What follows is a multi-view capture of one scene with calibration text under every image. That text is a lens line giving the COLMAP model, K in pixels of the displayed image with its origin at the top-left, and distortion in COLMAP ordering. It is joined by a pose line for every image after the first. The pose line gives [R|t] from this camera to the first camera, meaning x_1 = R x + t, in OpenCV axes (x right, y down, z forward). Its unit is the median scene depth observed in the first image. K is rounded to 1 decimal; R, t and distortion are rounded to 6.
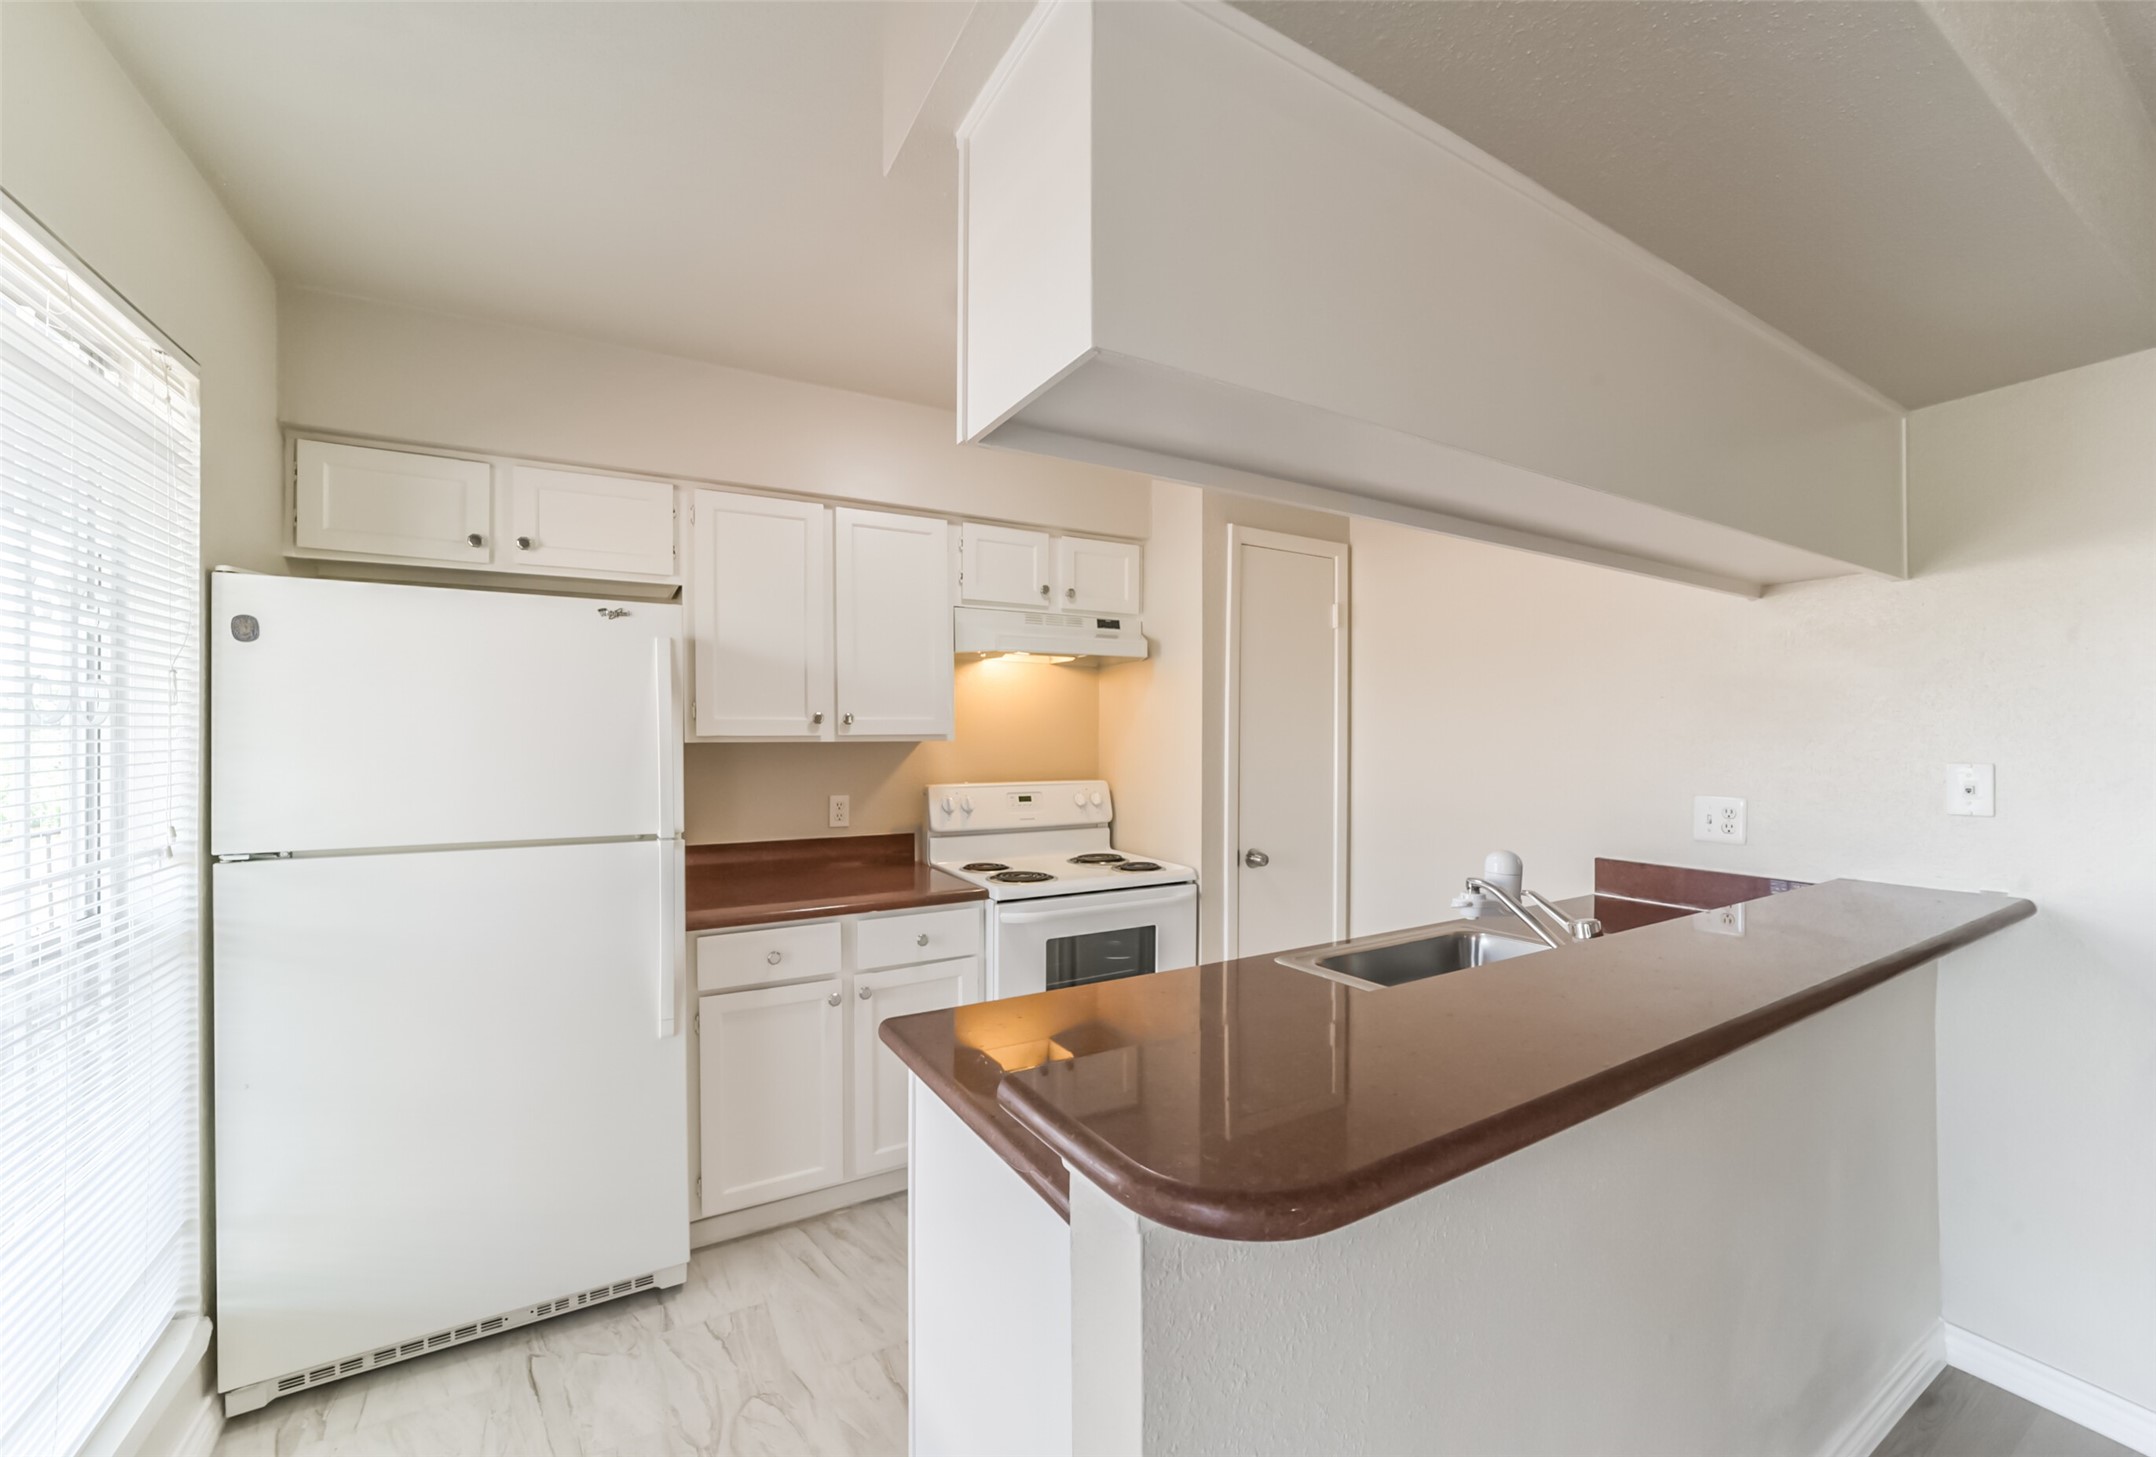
lens RADIAL K [[835.3, 0, 1086.9], [0, 835.3, 746.9], [0, 0, 1]] dist [-0.034334, 0.007278]
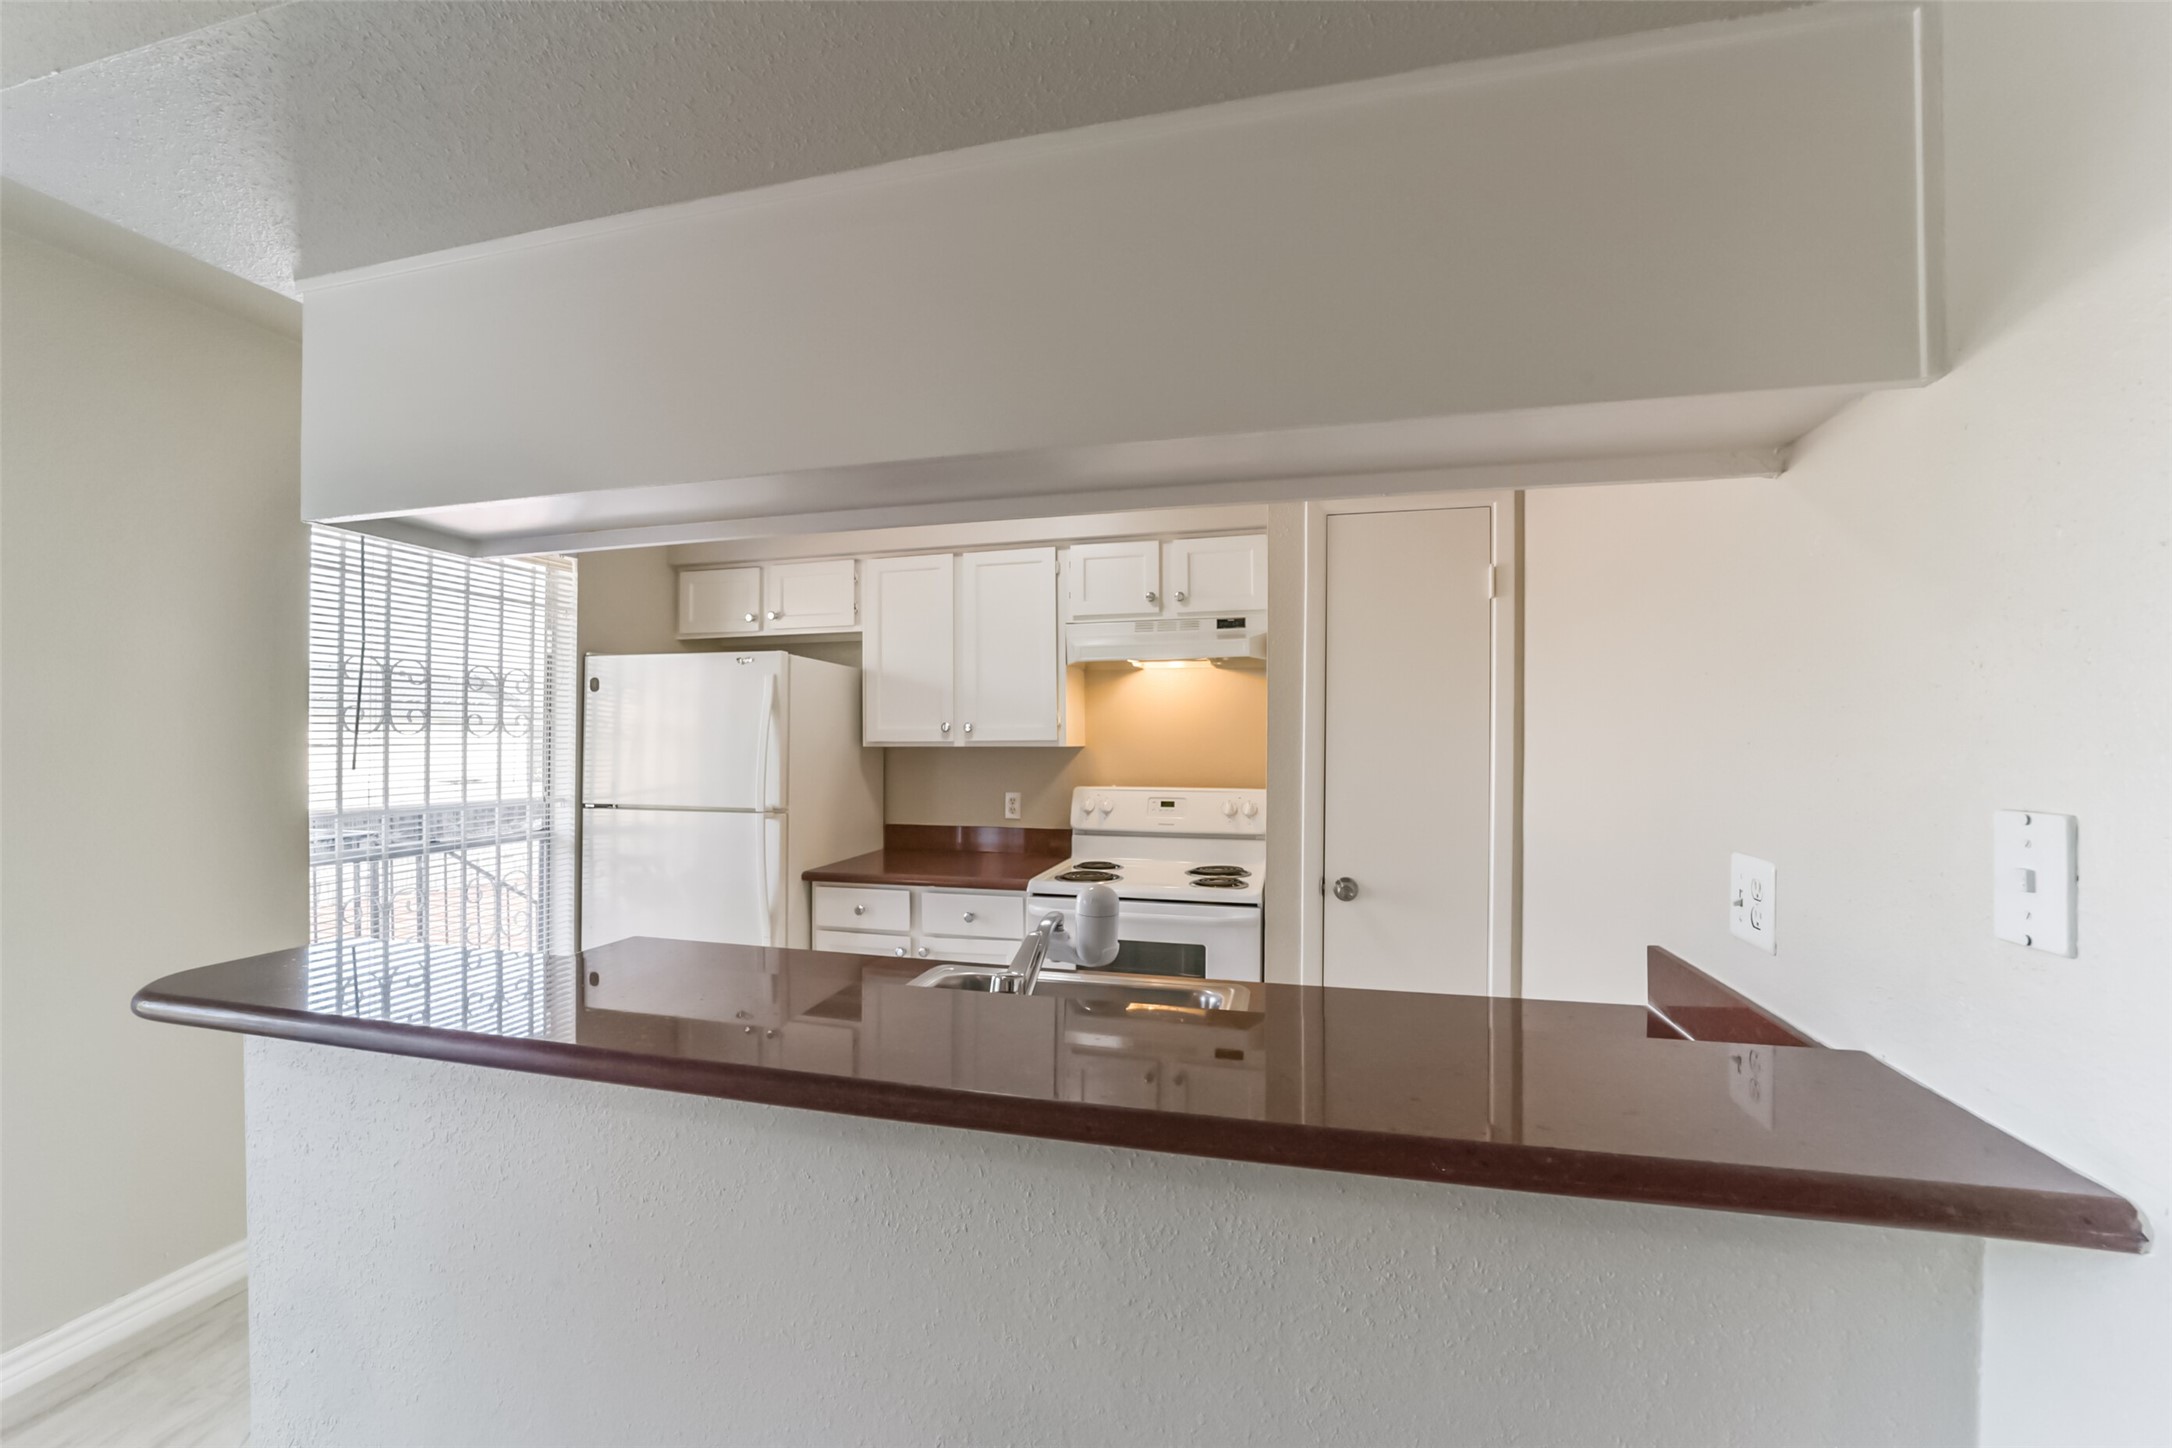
lens RADIAL K [[841.5, 0, 1091.7], [0, 841.5, 737.8], [0, 0, 1]] dist [-0.034334, 0.007278]
pose [[0.713024, -0.002035, -0.701137, 0.839237], [-0.009495, 0.999876, -0.012558, -0.006450], [0.701075, 0.015612, 0.712916, 0.312397]]
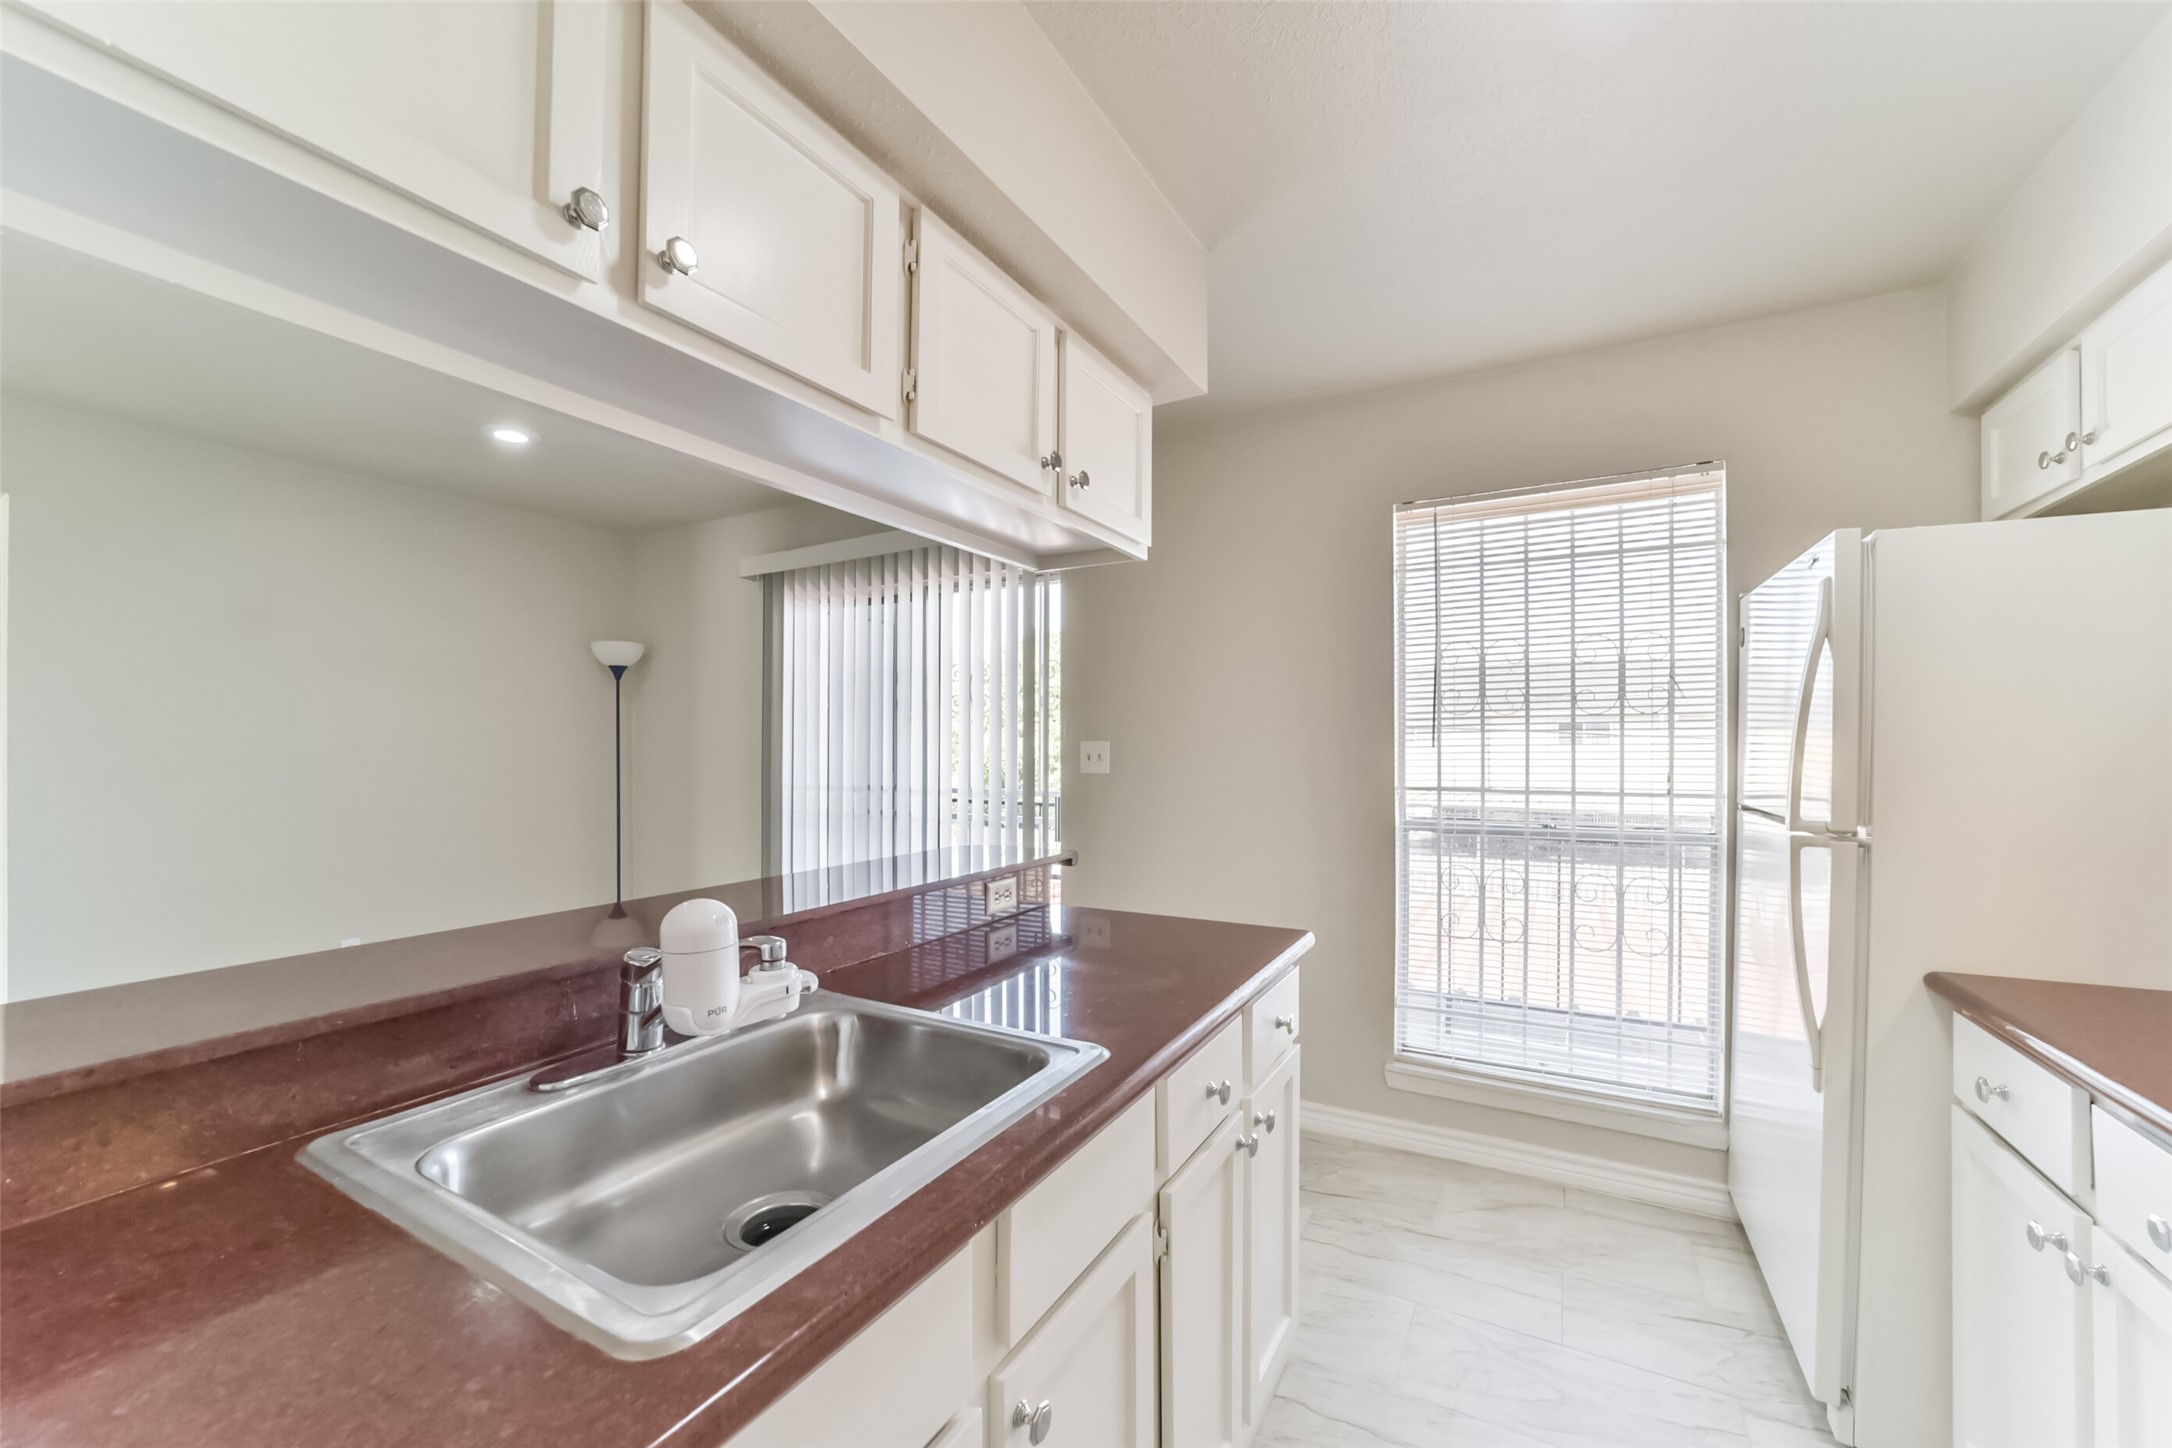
lens RADIAL K [[841.5, 0, 1091.3], [0, 841.5, 745.1], [0, 0, 1]] dist [-0.034334, 0.007278]
pose [[-0.864322, -0.003413, -0.502928, 0.428802], [-0.007874, 0.999946, 0.006747, 0.023532], [0.502878, 0.009791, -0.864302, 1.194436]]
